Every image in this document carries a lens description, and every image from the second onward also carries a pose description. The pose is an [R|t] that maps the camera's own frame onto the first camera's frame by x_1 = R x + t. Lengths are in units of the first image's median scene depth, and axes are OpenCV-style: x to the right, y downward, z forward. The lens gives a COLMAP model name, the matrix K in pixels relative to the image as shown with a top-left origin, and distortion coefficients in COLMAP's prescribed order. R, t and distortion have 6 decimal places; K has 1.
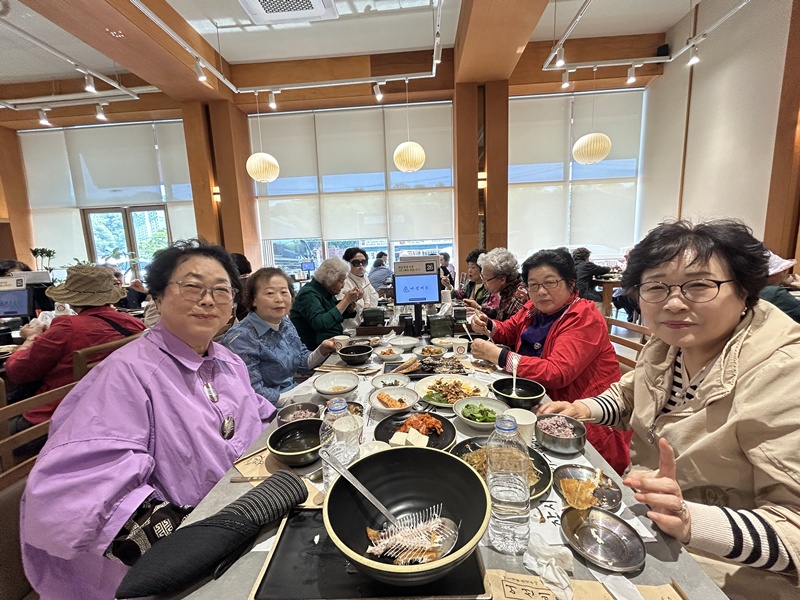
lens RADIAL K [[314.9, 0, 399.6], [0, 314.9, 298.3], [0, 0, 1]] dist [-0.002711, 0.001515]
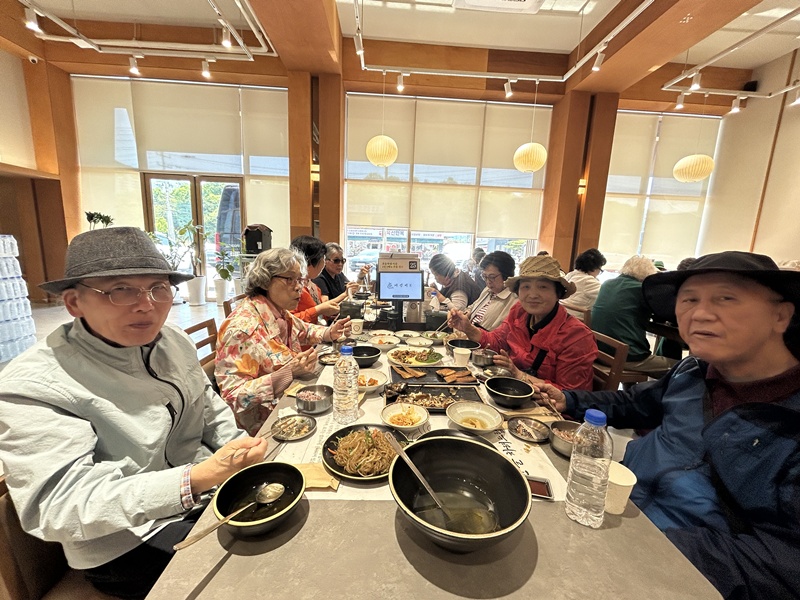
lens RADIAL K [[314.9, 0, 404.6], [0, 314.9, 298.9], [0, 0, 1]] dist [-0.002711, 0.001515]
pose [[0.991623, 0.061383, 0.113645, -0.413636], [-0.063600, 0.997847, 0.015984, 0.016895], [-0.112419, -0.023078, 0.993393, 0.020378]]
